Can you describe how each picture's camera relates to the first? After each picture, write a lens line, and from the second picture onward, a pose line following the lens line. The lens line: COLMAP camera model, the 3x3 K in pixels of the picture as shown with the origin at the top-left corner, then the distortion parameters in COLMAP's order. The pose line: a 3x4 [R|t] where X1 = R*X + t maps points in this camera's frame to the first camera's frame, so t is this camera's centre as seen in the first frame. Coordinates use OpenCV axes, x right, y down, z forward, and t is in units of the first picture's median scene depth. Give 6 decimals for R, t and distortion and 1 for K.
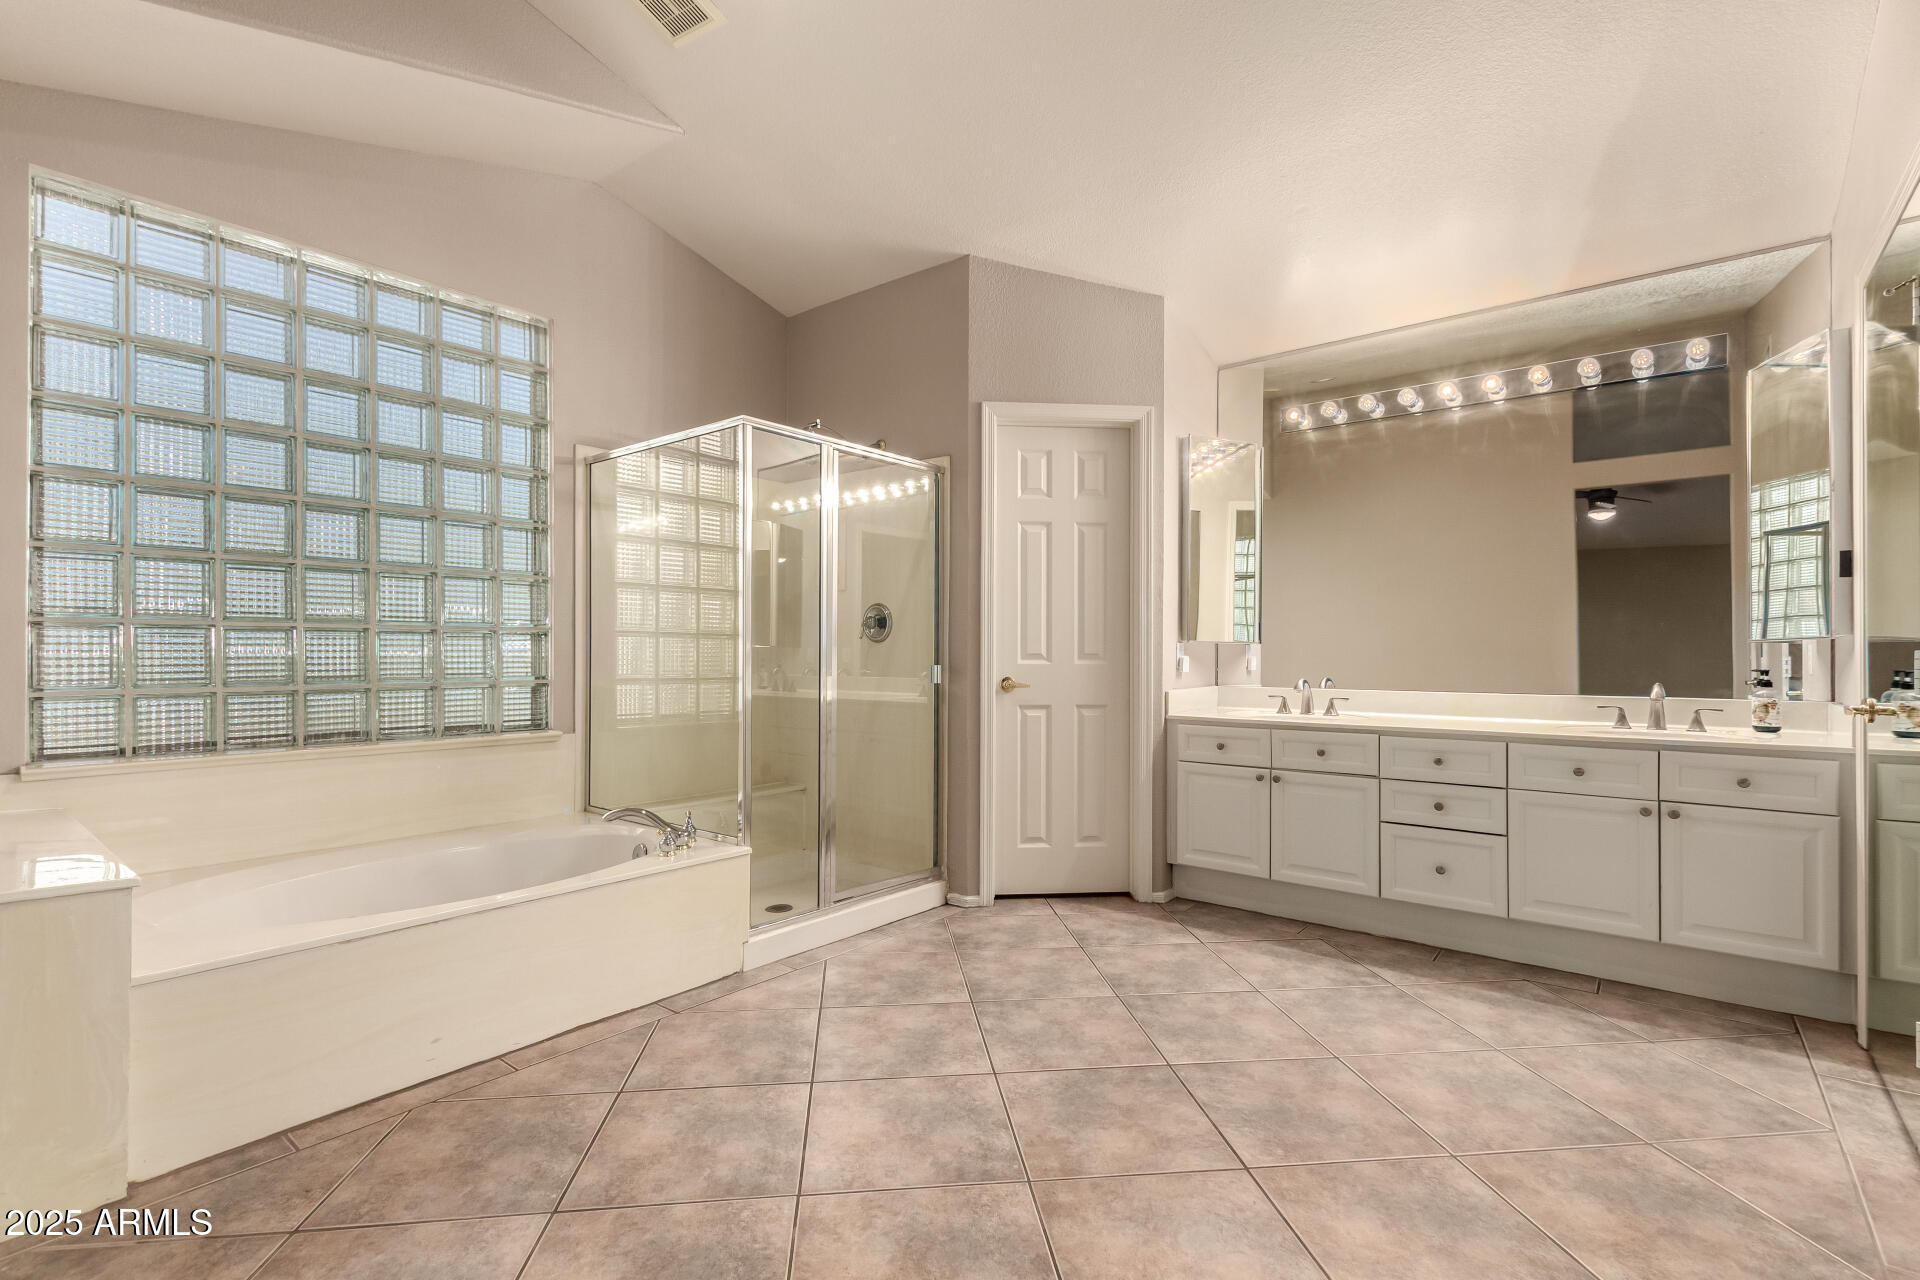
lens RADIAL K [[877.9, 0, 950.6], [0, 877.9, 649.7], [0, 0, 1]] dist [0.013514, -0.007215]
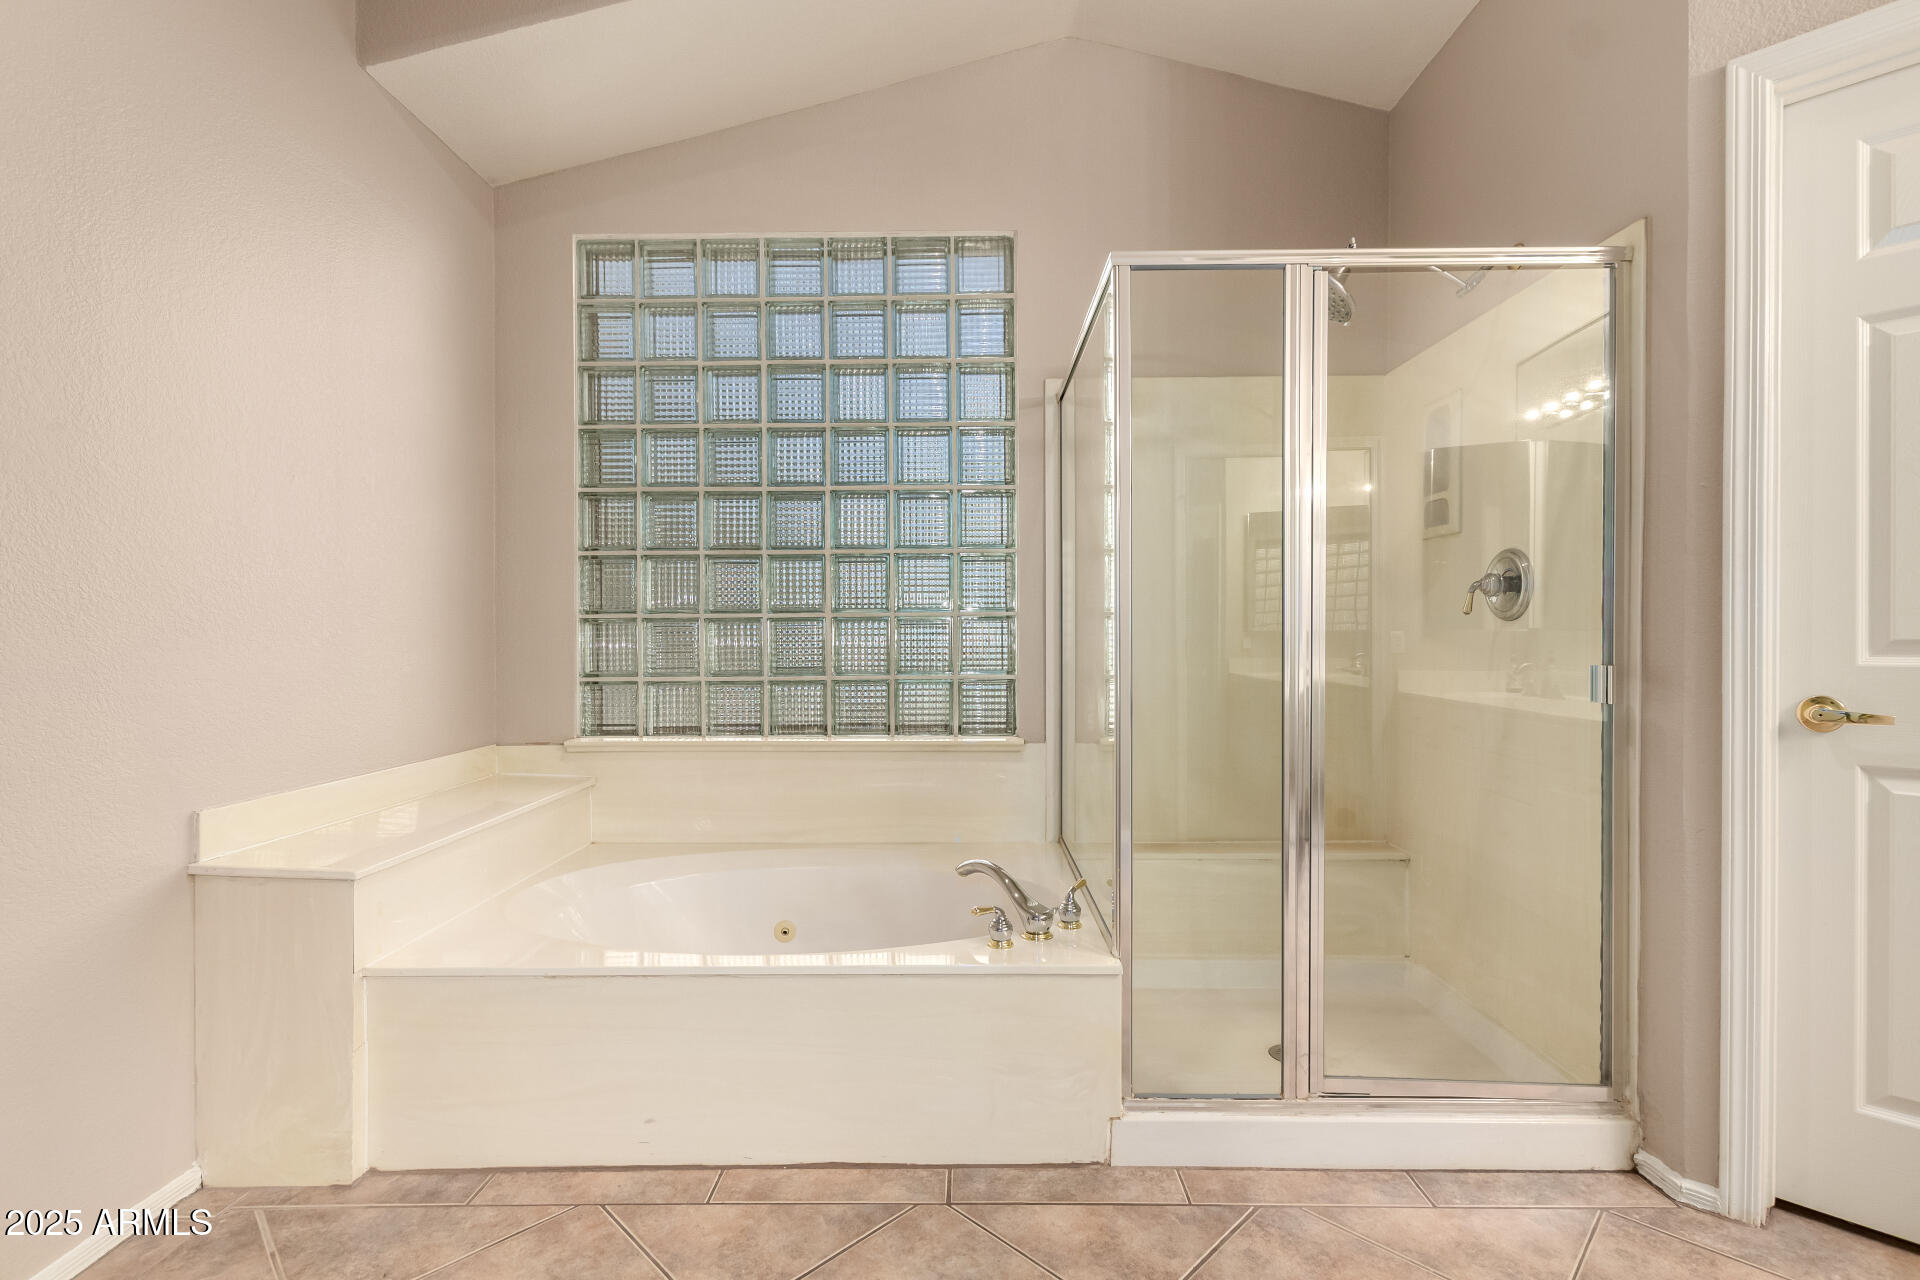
lens RADIAL K [[877.9, 0, 950.6], [0, 877.9, 649.7], [0, 0, 1]] dist [0.013514, -0.007215]
pose [[0.633364, 0.001876, -0.773852, 0.134094], [0.006779, 0.999945, 0.007972, 0.002937], [0.773824, -0.010295, 0.633317, 0.431296]]
